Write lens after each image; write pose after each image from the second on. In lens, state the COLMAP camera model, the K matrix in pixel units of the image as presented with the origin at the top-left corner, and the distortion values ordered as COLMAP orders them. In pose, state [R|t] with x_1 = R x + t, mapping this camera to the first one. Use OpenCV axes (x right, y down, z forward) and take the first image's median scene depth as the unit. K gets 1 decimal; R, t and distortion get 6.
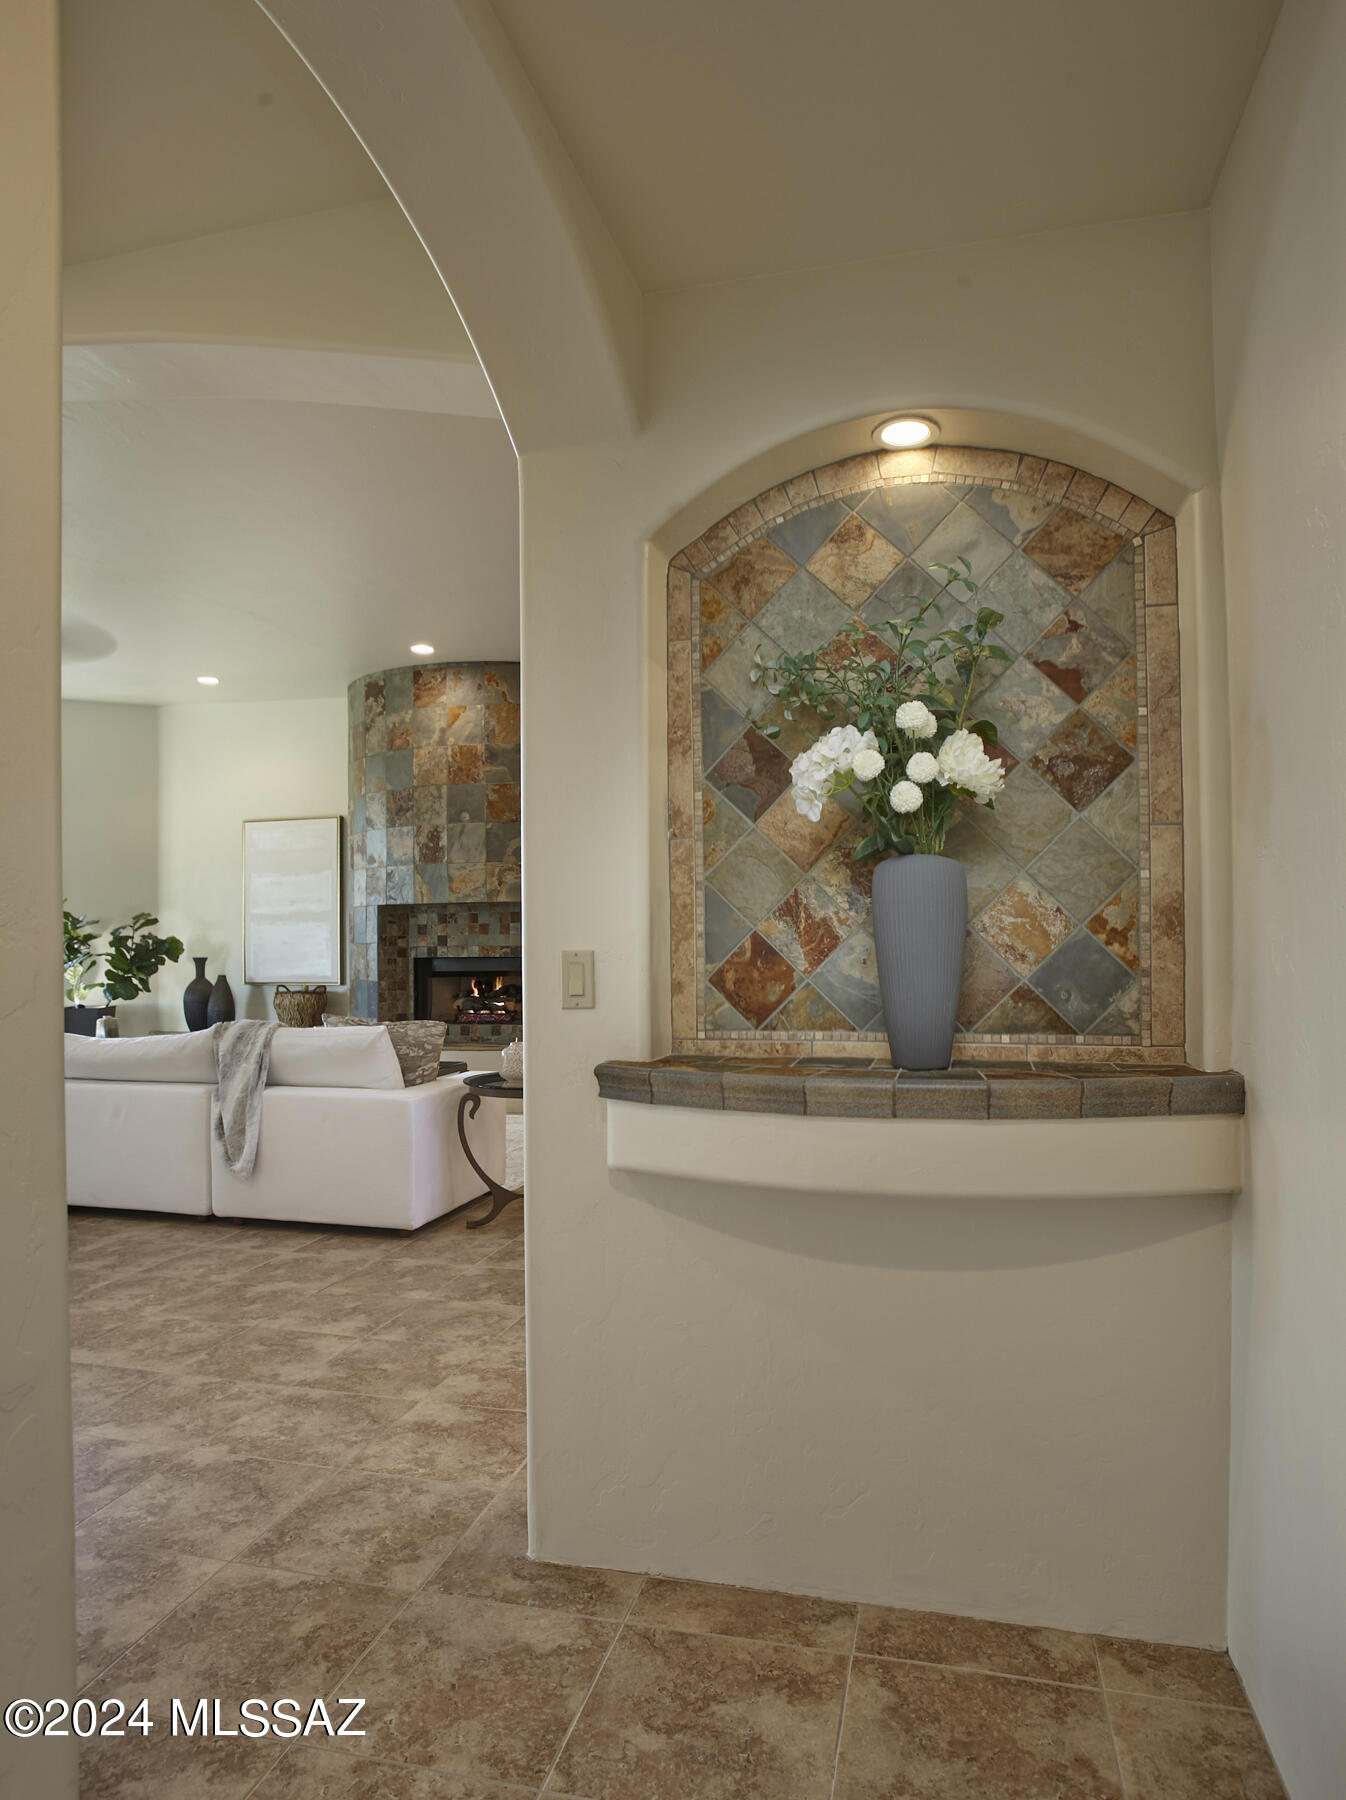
lens RADIAL K [[1021.9, 0, 673.0], [0, 1021.9, 900.0], [0, 0, 1]] dist [0.000319, 0.000027]
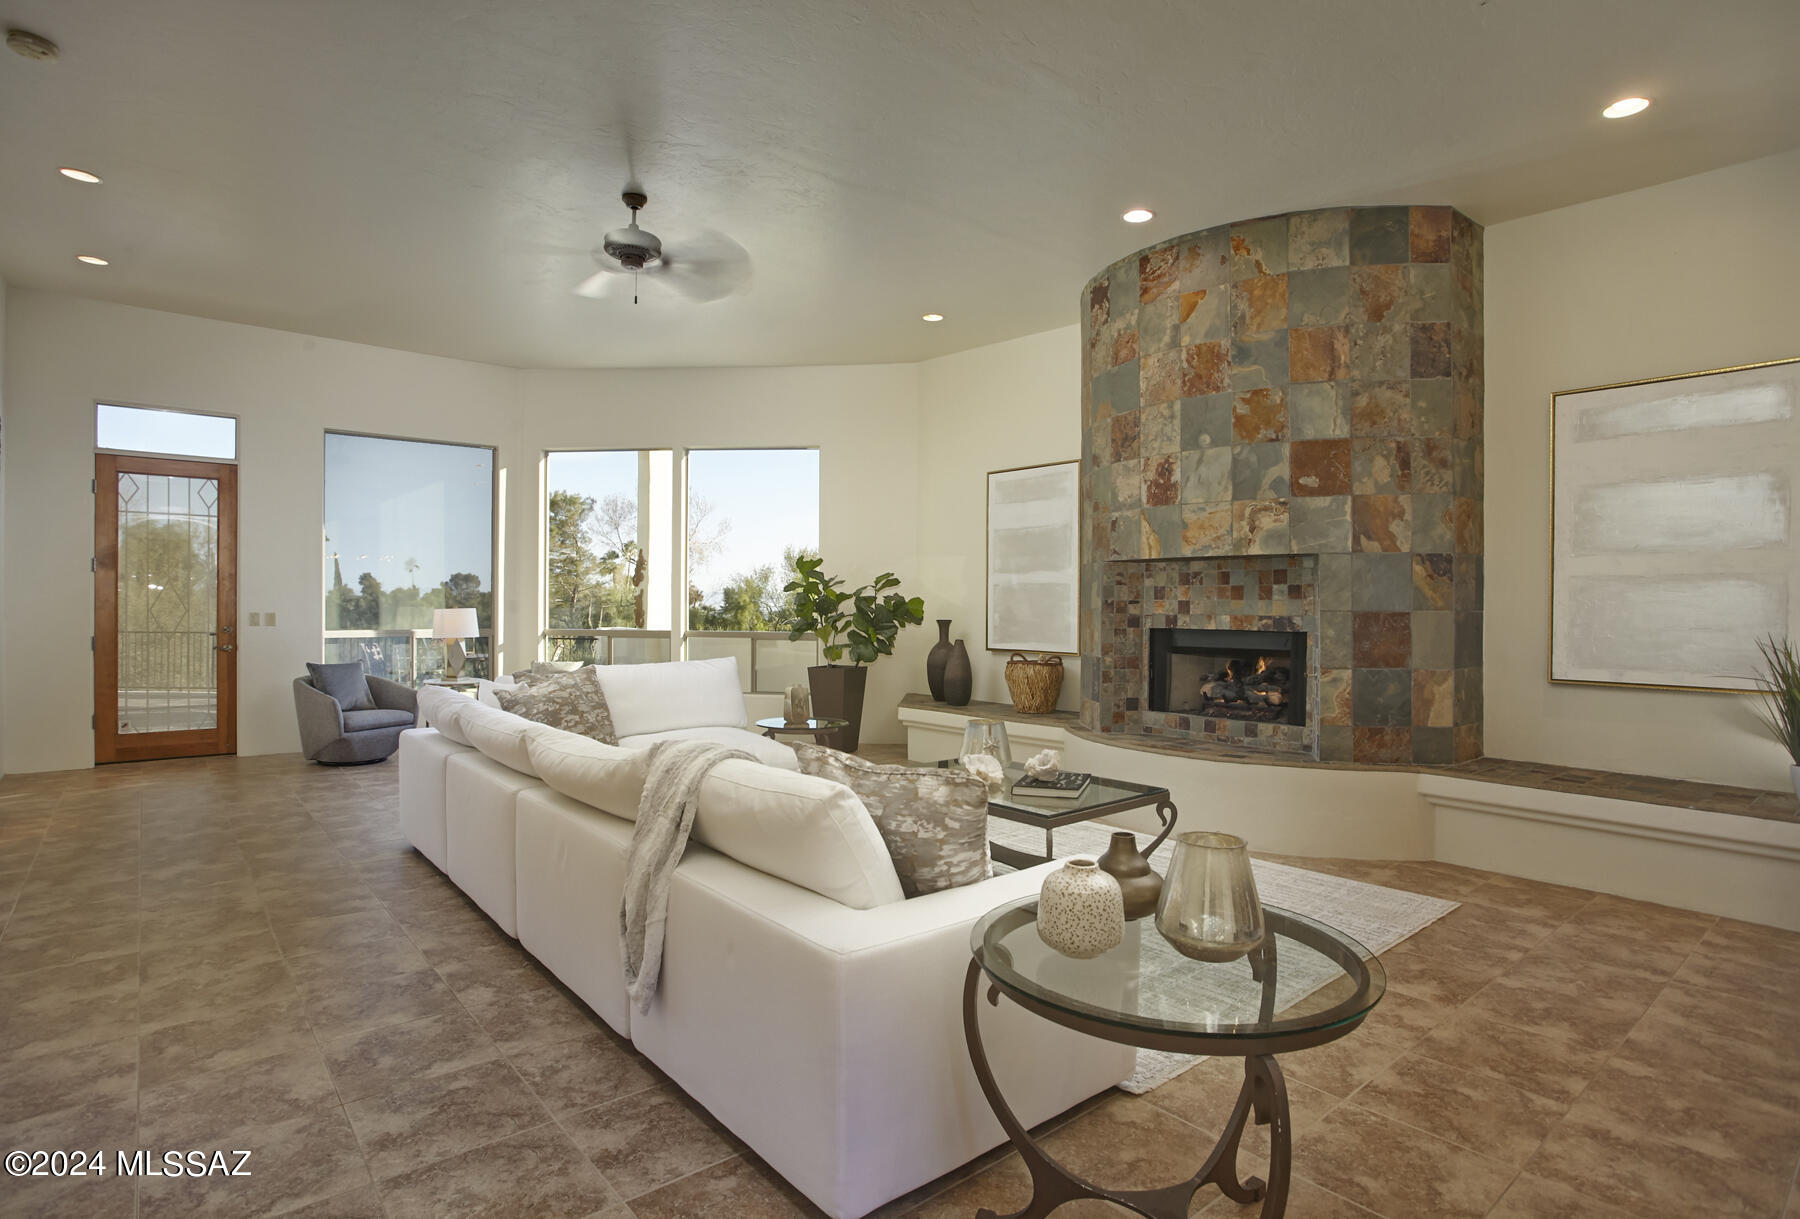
lens RADIAL K [[937.0, 0, 900.0], [0, 937.0, 609.5], [0, 0, 1]] dist [-0.062889, 0.000397]
pose [[0.818604, 0.017618, -0.574088, 0.003198], [0.010412, 0.998910, 0.045501, 0.007492], [0.574264, -0.043225, 0.817528, 0.314245]]
